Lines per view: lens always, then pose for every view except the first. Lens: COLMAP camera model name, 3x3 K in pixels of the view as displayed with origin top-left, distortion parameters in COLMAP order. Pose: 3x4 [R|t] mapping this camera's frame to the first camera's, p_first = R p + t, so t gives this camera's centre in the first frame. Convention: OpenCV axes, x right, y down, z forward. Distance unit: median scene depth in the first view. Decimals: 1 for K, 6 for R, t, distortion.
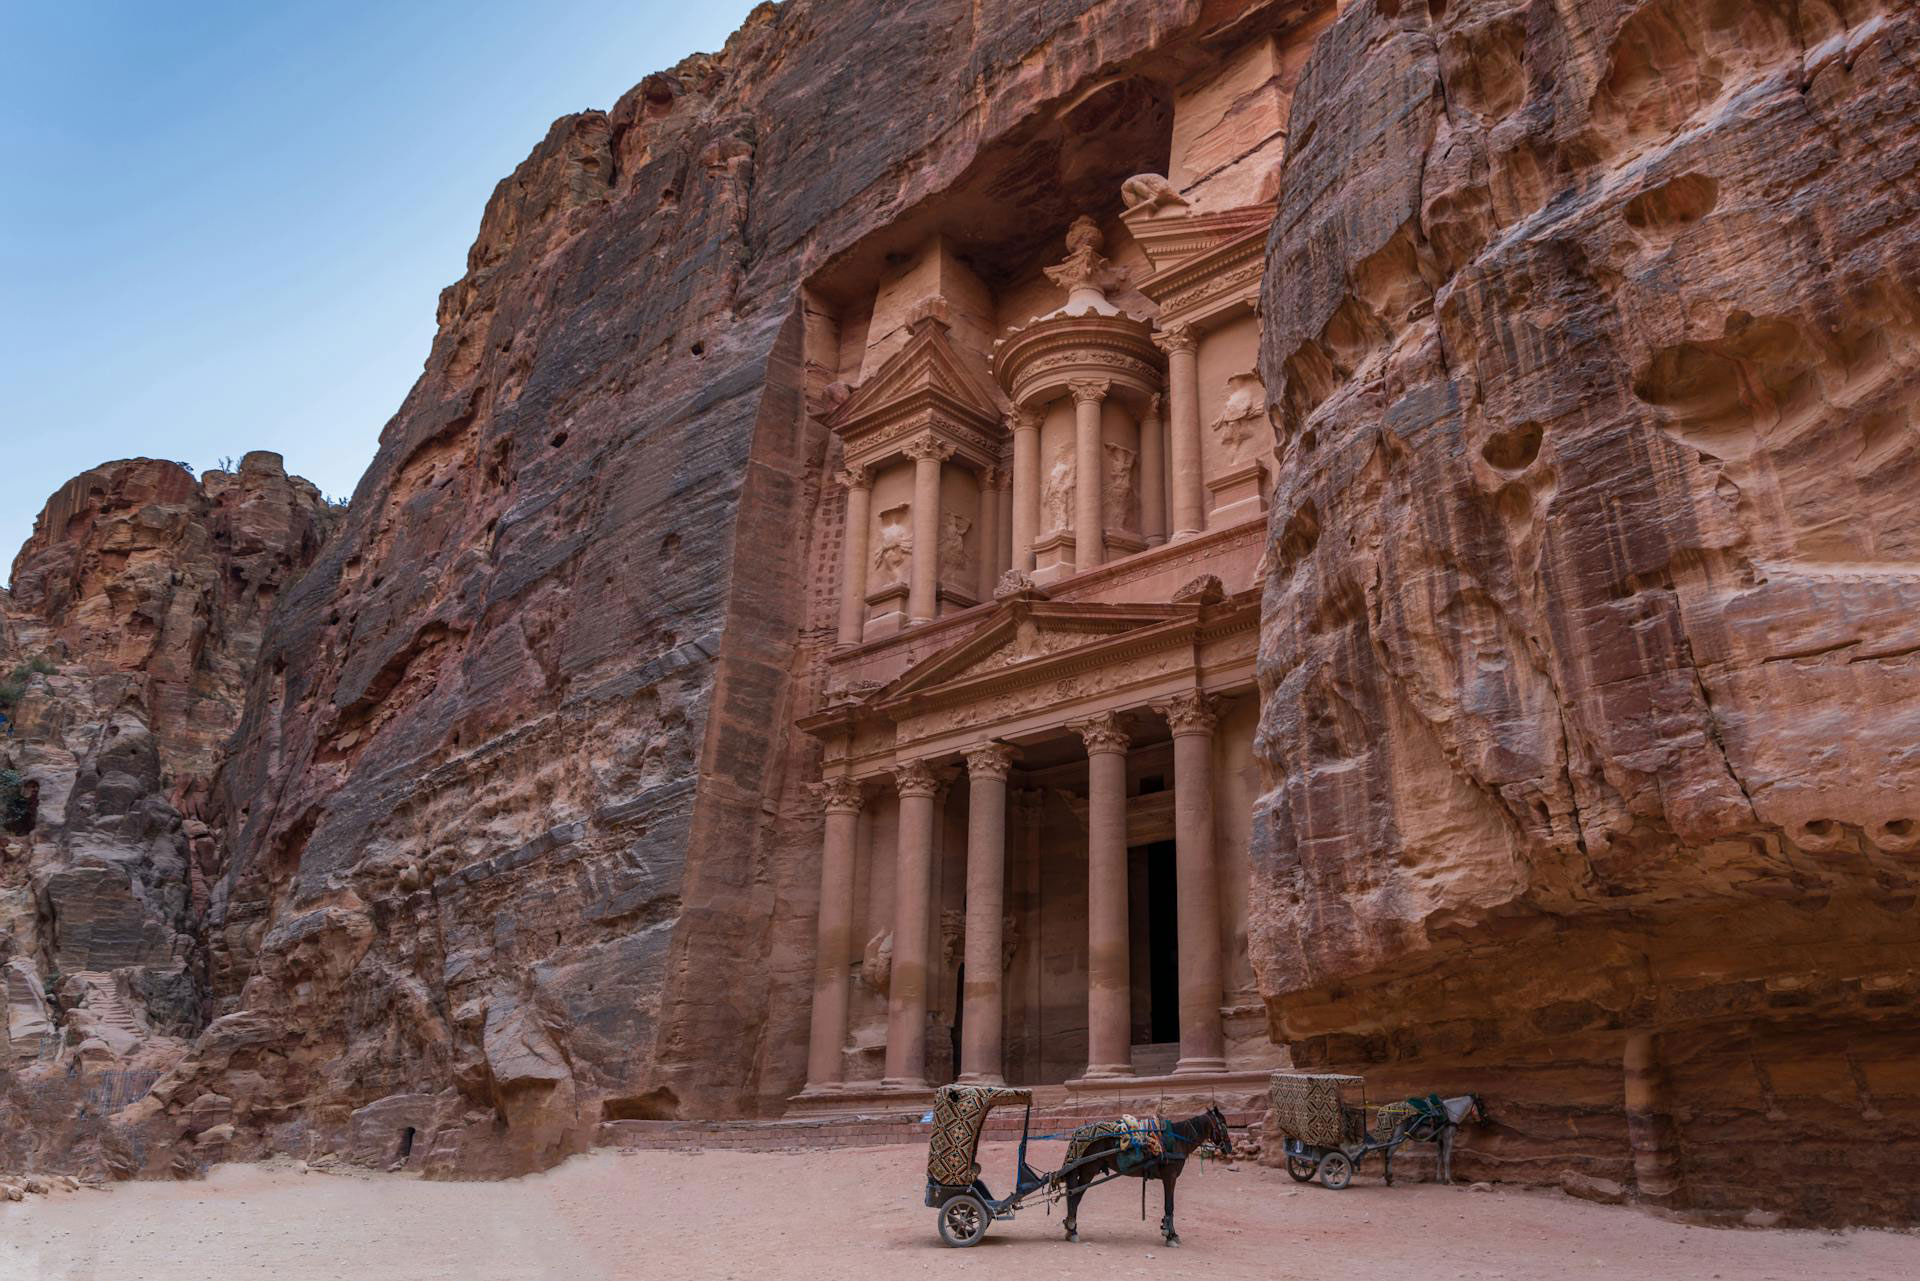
lens RADIAL K [[1392.1, 0, 1110.7], [0, 1392.1, 631.8], [0, 0, 1]] dist [0.001972, 0.003293]
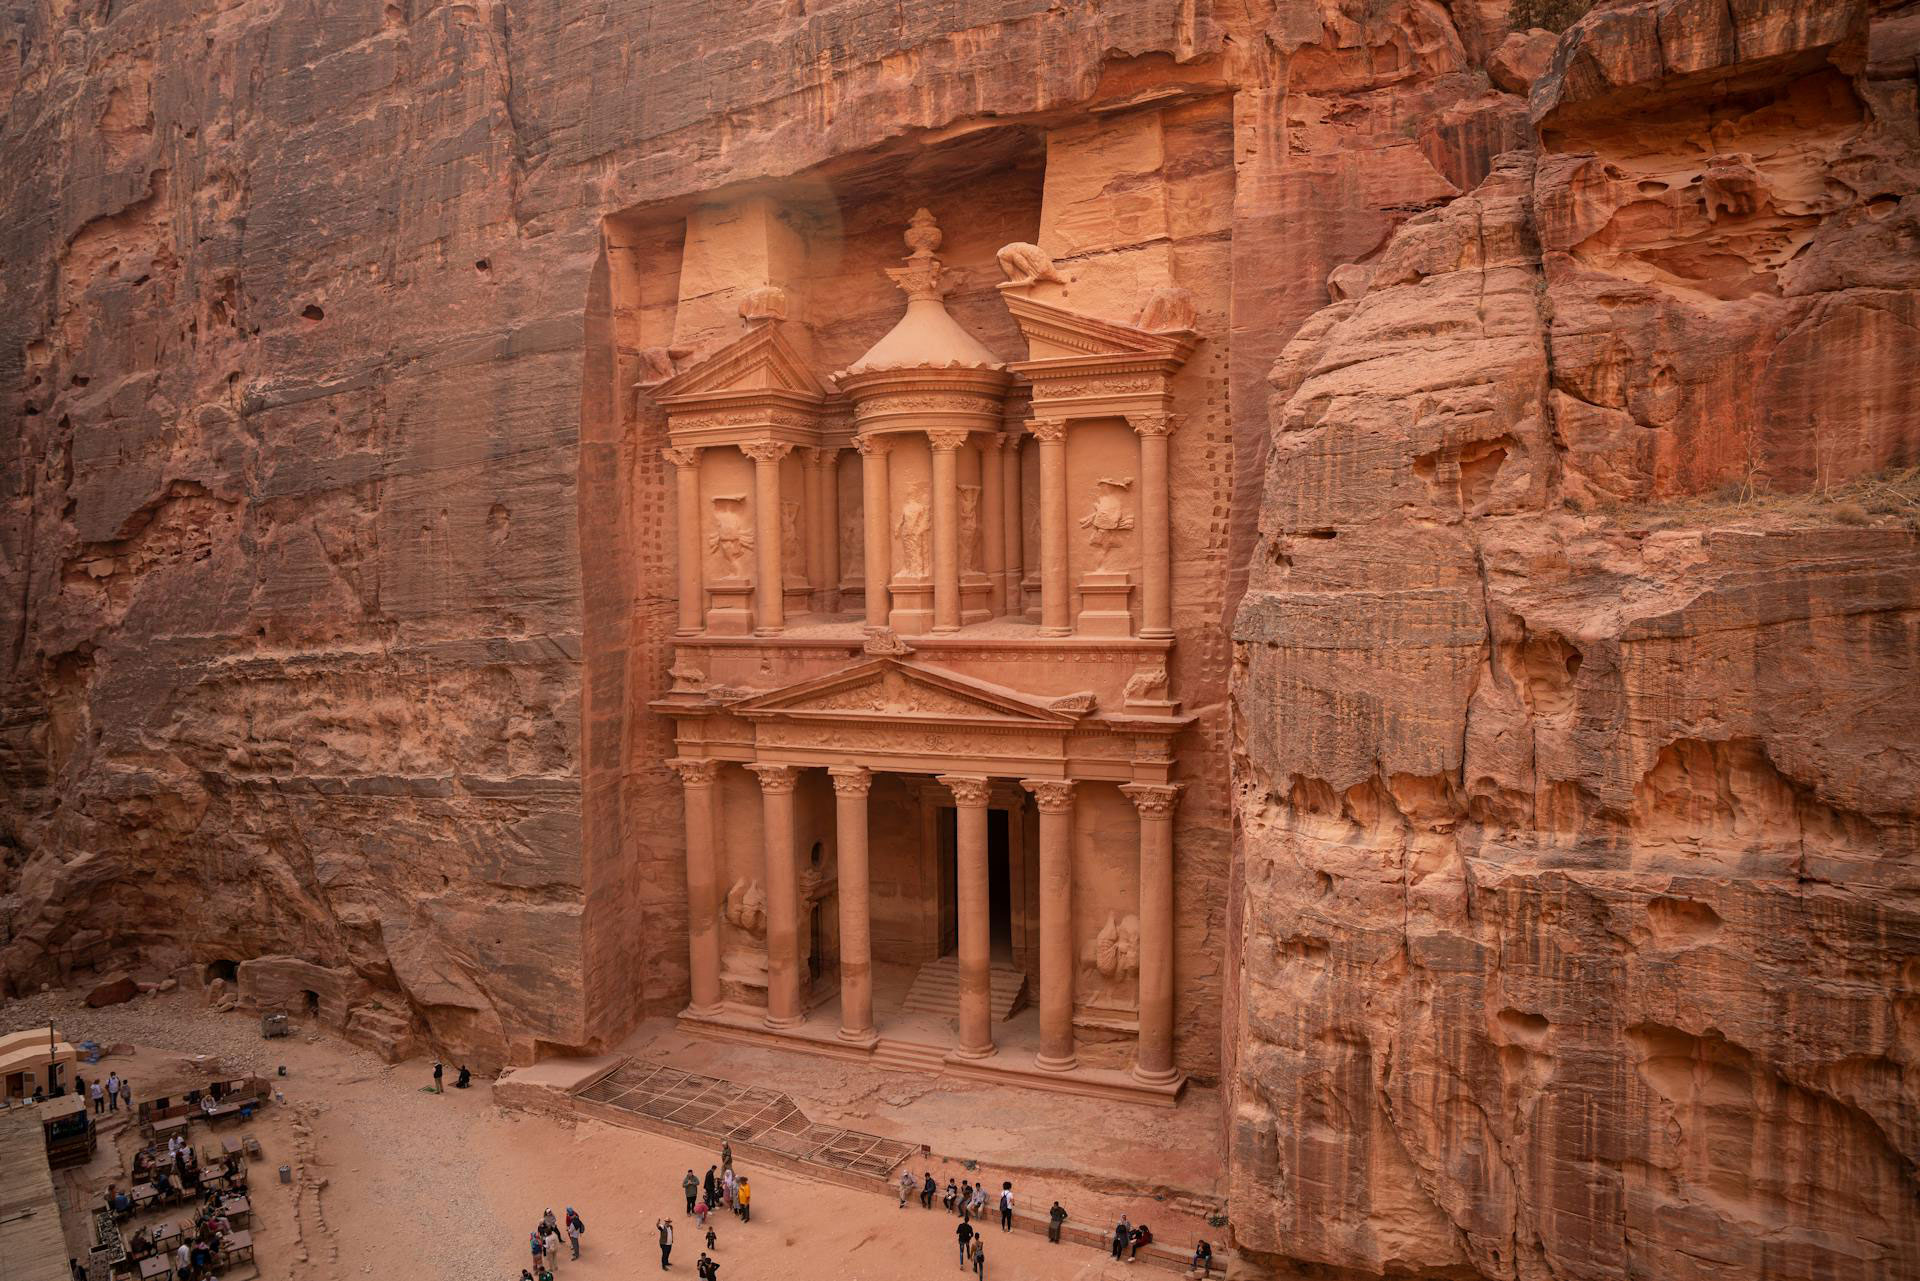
lens RADIAL K [[1262.3, 0, 960.0], [0, 1262.3, 640.5], [0, 0, 1]] dist [-0.154608, 0.101659]
pose [[0.968419, -0.024882, 0.248084, -0.231210], [-0.078762, 0.913527, 0.399081, -0.390612], [-0.236561, -0.406017, 0.882717, 0.093898]]
